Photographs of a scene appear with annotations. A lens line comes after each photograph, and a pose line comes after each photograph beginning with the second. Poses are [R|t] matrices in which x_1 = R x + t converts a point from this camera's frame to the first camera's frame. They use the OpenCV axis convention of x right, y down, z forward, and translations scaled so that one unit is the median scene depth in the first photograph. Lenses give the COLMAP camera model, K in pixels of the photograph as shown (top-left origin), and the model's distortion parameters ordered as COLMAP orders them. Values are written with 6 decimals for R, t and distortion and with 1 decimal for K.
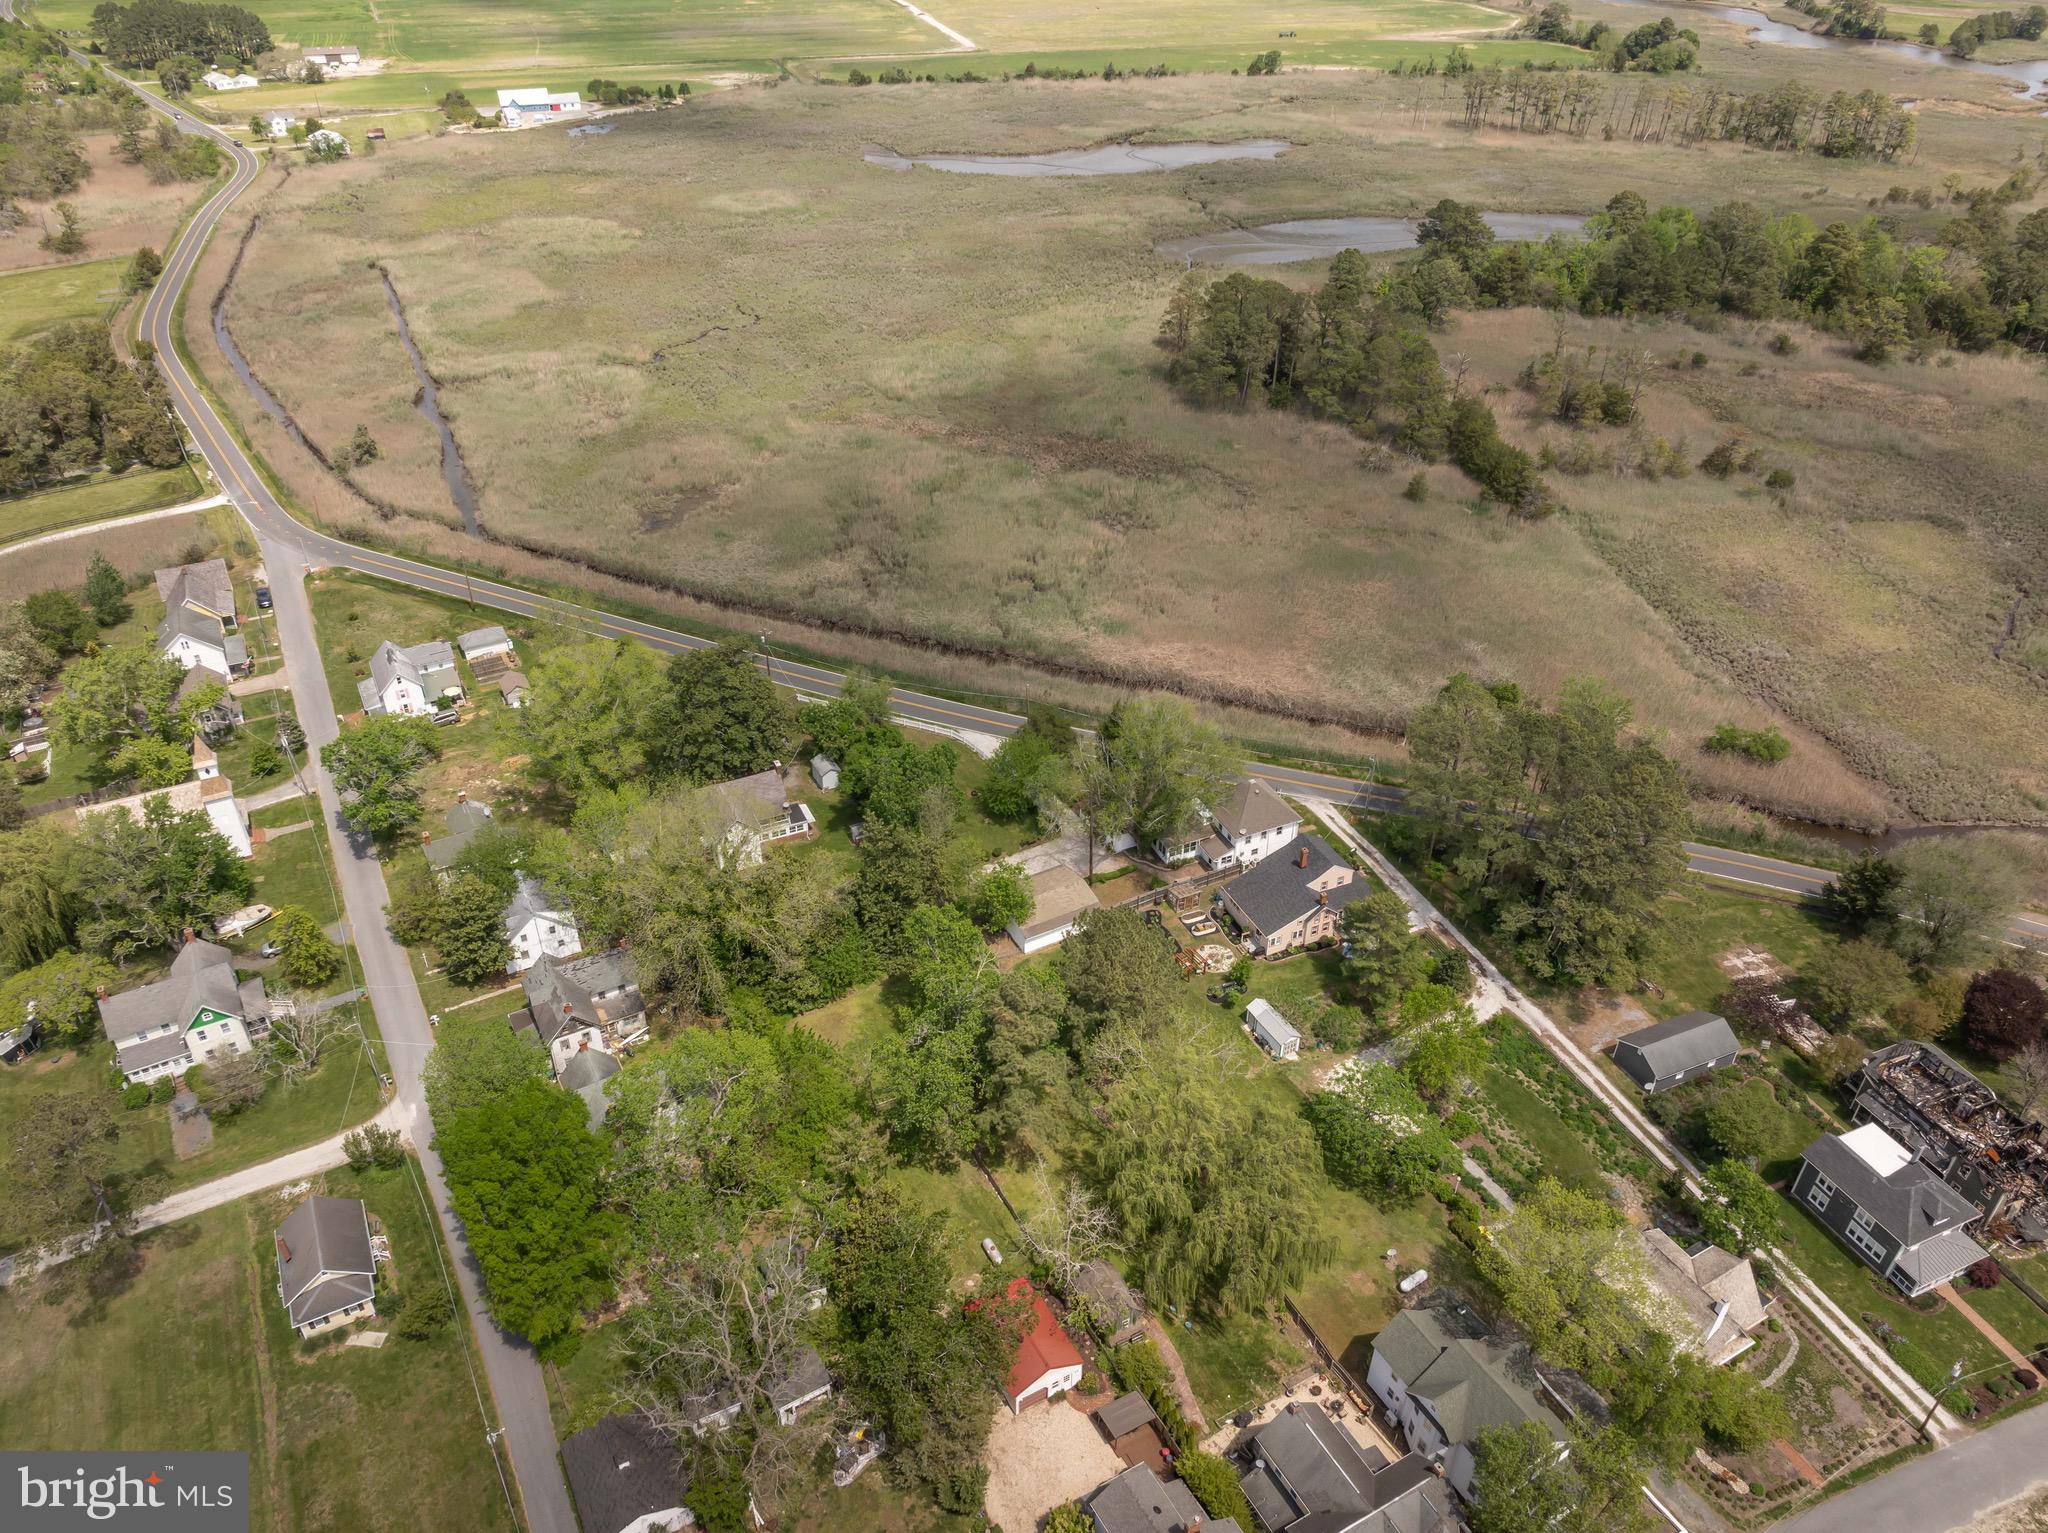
lens RADIAL K [[1427.4, 0, 1028.8], [0, 1427.4, 768.9], [0, 0, 1]] dist [-0.040249, 0.031026]
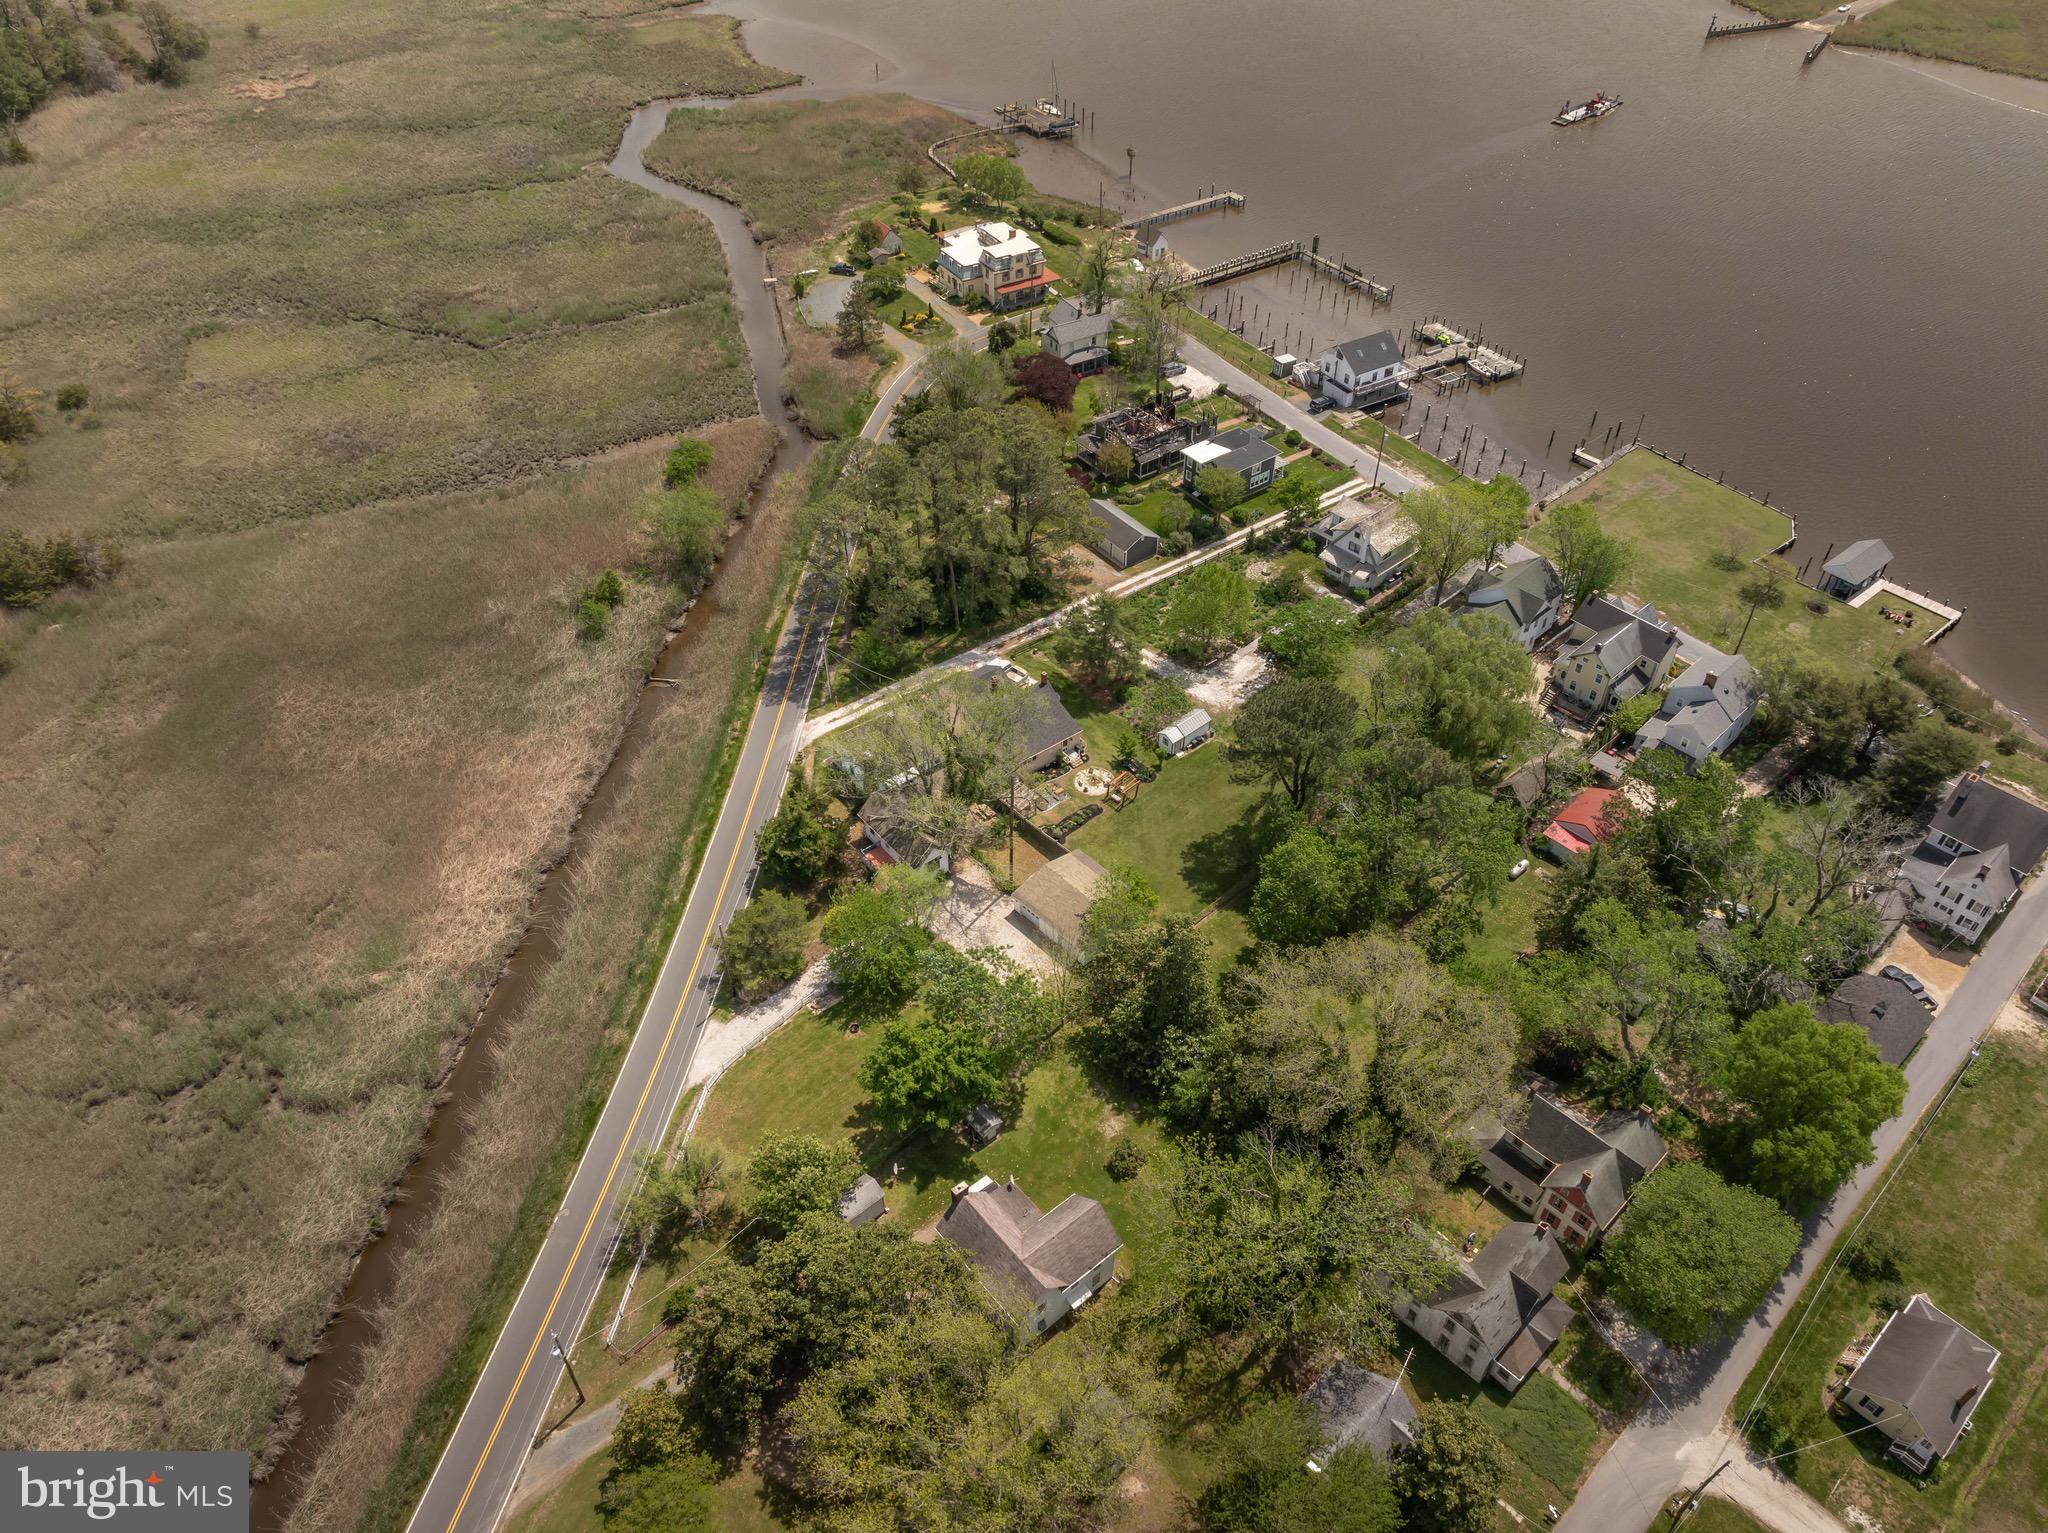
lens RADIAL K [[1427.4, 0, 1028.8], [0, 1427.4, 768.9], [0, 0, 1]] dist [-0.040249, 0.031026]
pose [[-0.238364, -0.658738, 0.713615, -0.439169], [0.542873, 0.518898, 0.660328, -0.431942], [-0.805277, 0.544801, 0.233925, 0.613017]]
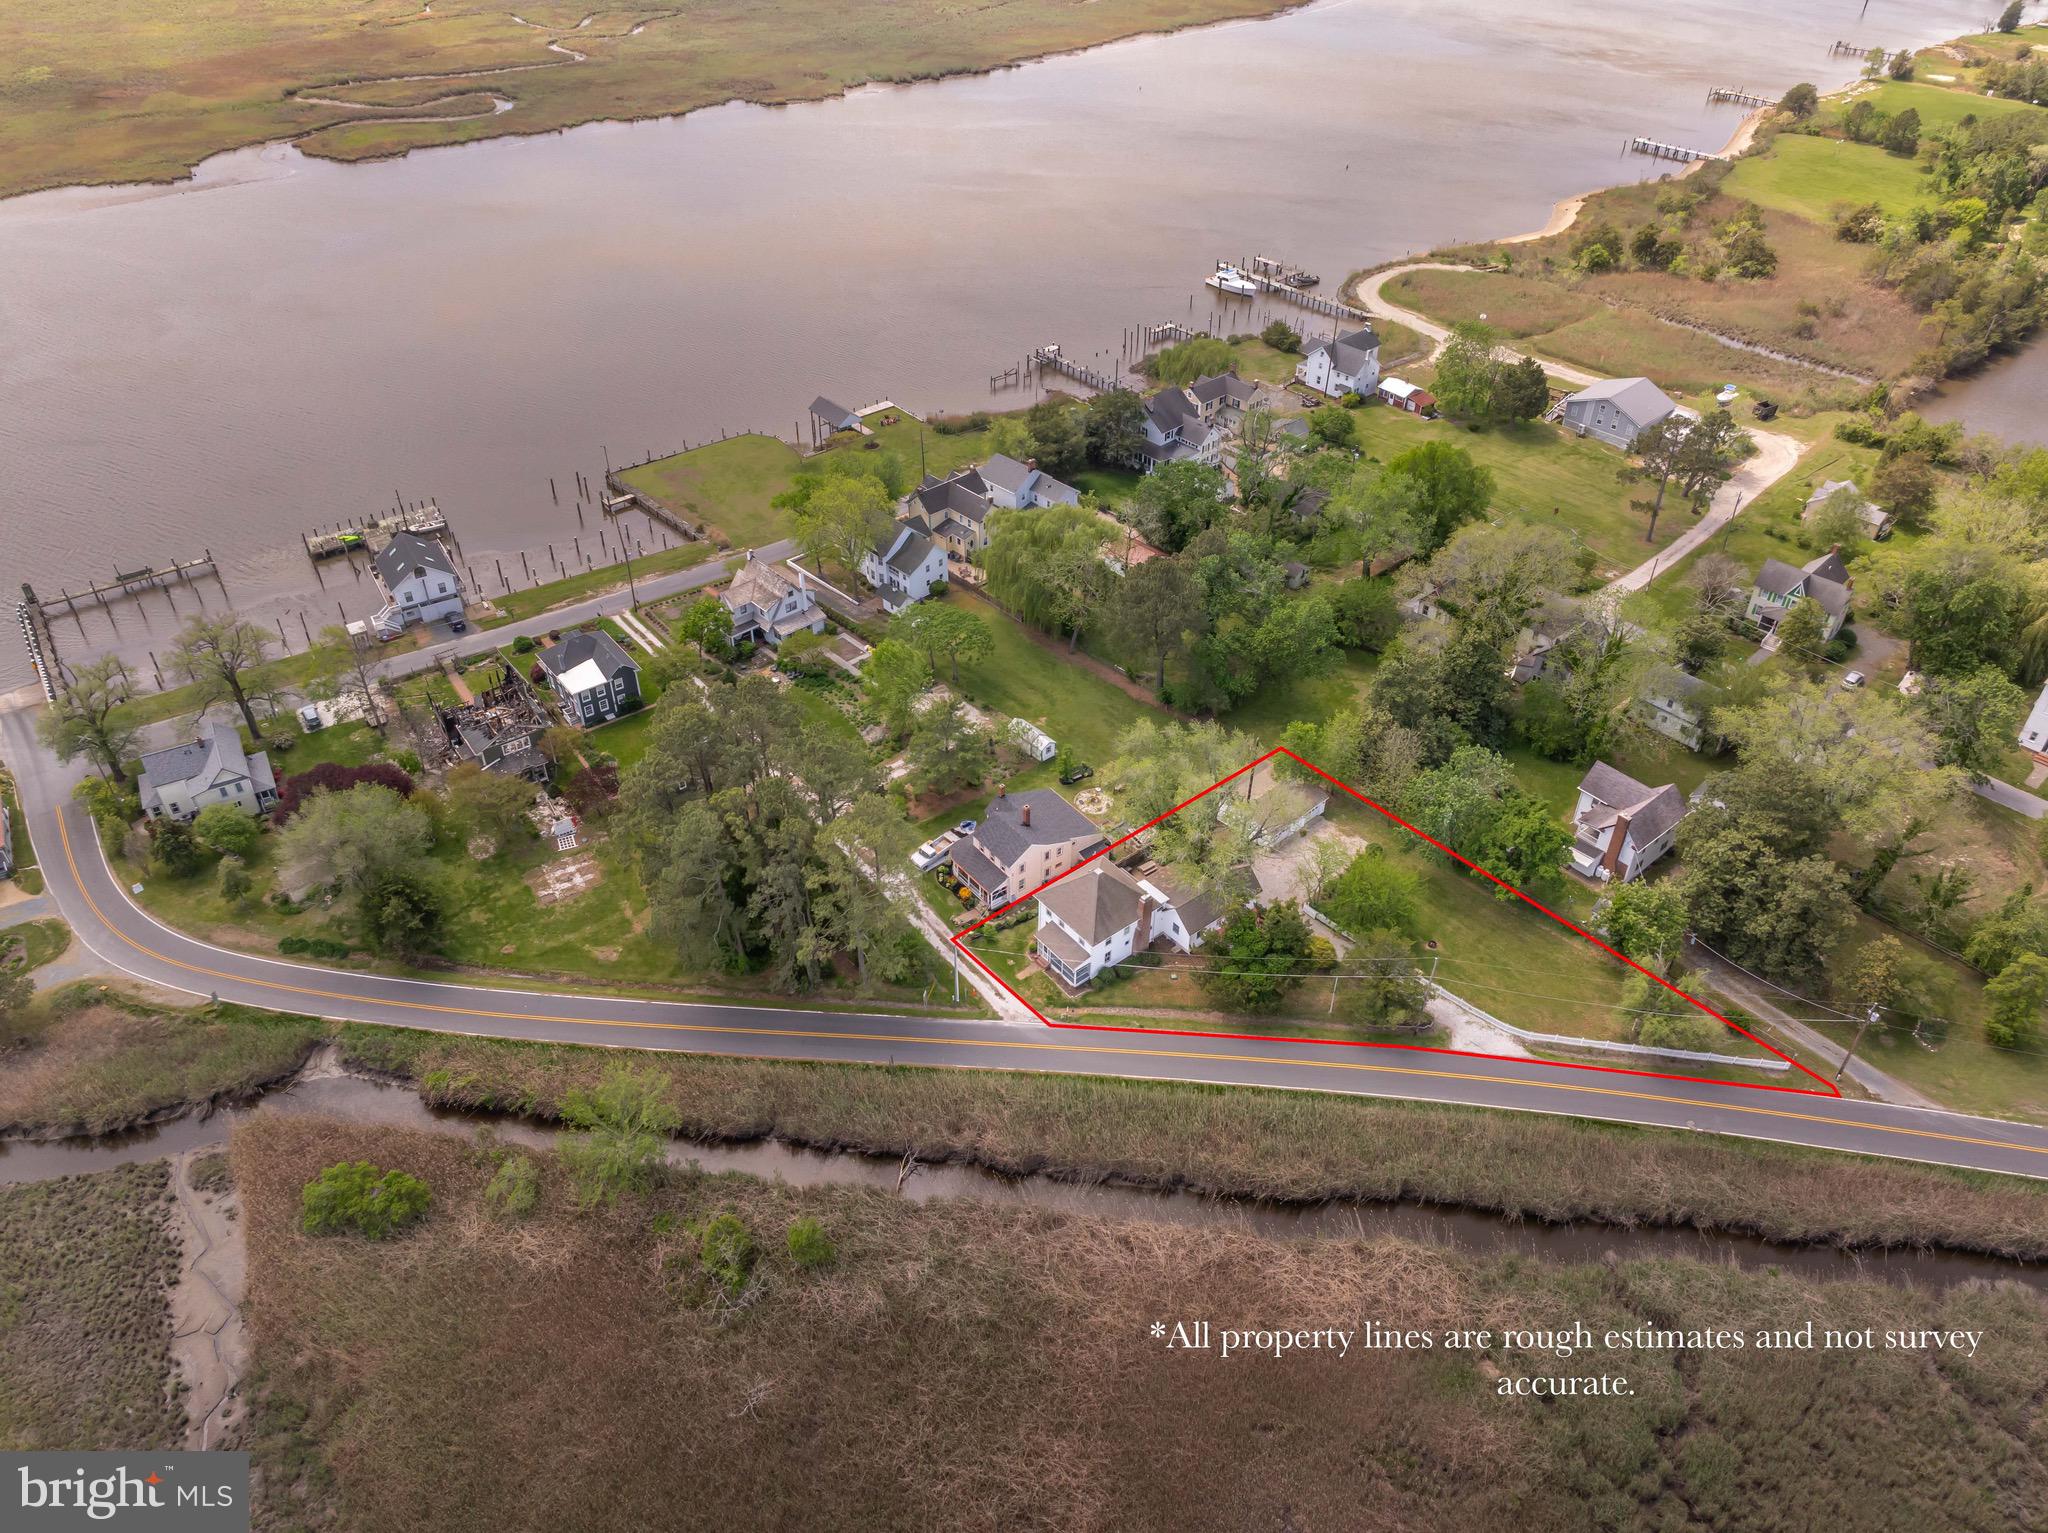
lens RADIAL K [[1427.4, 0, 1028.8], [0, 1427.4, 768.9], [0, 0, 1]] dist [-0.040249, 0.031026]
pose [[-0.967727, 0.144082, -0.206749, 0.297306], [-0.152315, 0.319177, 0.935375, -0.657652], [0.200760, 0.936678, -0.286930, 0.976472]]
